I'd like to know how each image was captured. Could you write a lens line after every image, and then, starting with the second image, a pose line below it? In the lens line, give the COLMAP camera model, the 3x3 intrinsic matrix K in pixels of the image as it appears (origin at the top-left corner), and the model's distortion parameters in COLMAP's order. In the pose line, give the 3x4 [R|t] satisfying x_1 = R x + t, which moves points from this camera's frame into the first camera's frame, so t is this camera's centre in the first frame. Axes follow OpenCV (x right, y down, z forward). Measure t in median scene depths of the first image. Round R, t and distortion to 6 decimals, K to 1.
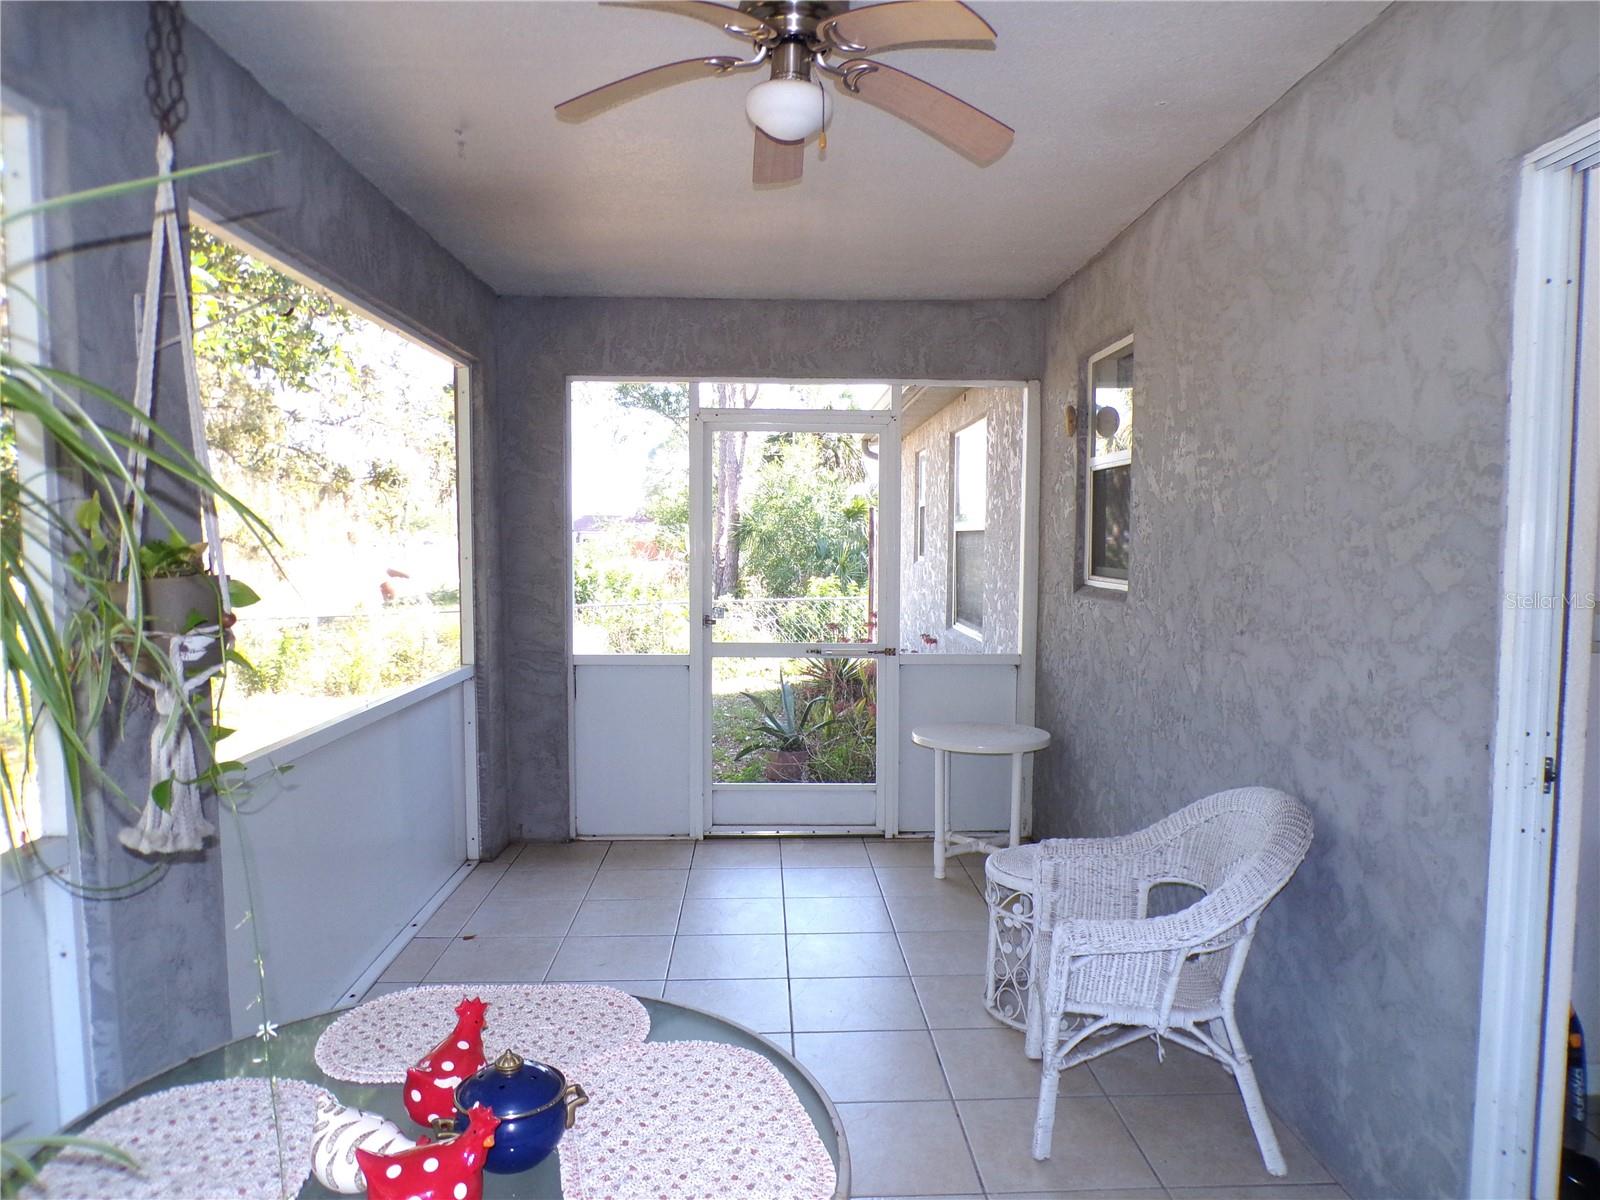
lens RADIAL K [[1097.7, 0, 800.0], [0, 1097.7, 600.0], [0, 0, 1]] dist [-0.005621, 0.001002]
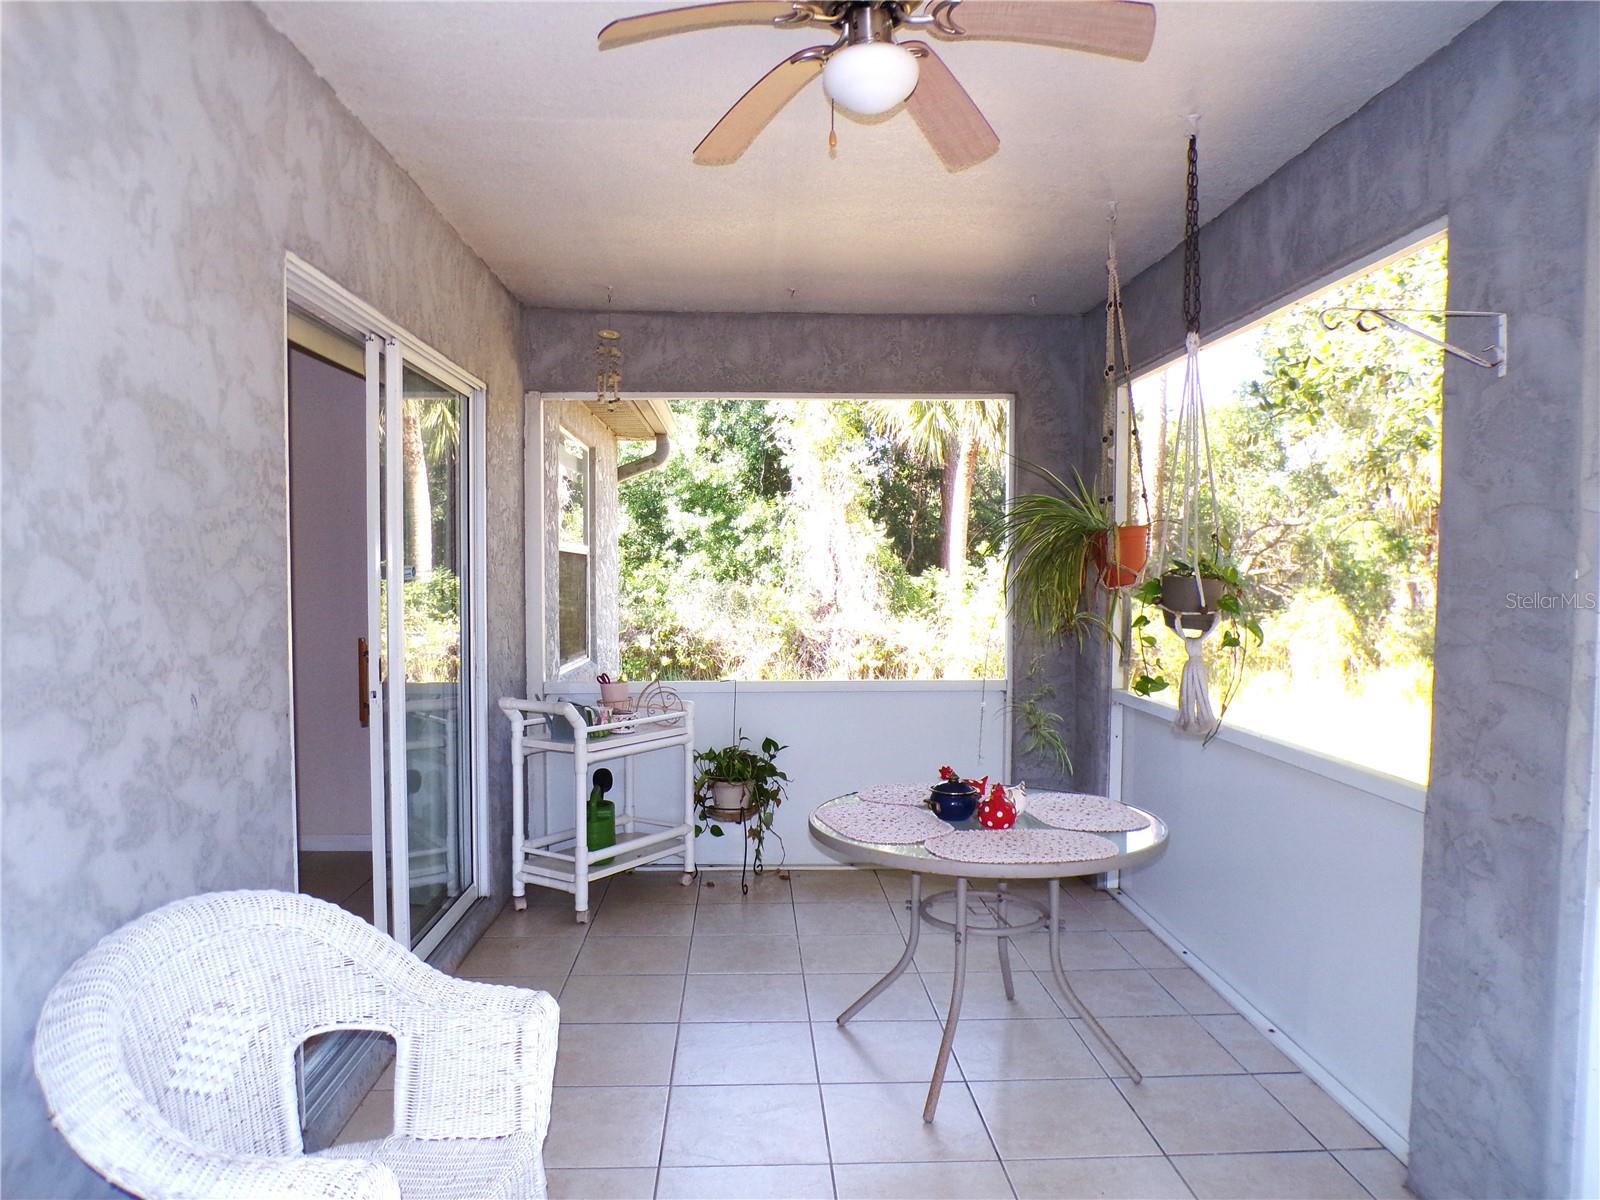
lens RADIAL K [[1097.7, 0, 800.0], [0, 1097.7, 600.0], [0, 0, 1]] dist [-0.005621, 0.001002]
pose [[-0.999979, -0.006428, -0.000769, 0.047057], [-0.006469, 0.996465, 0.083760, -0.089687], [0.000228, 0.083763, -0.996486, 1.954513]]
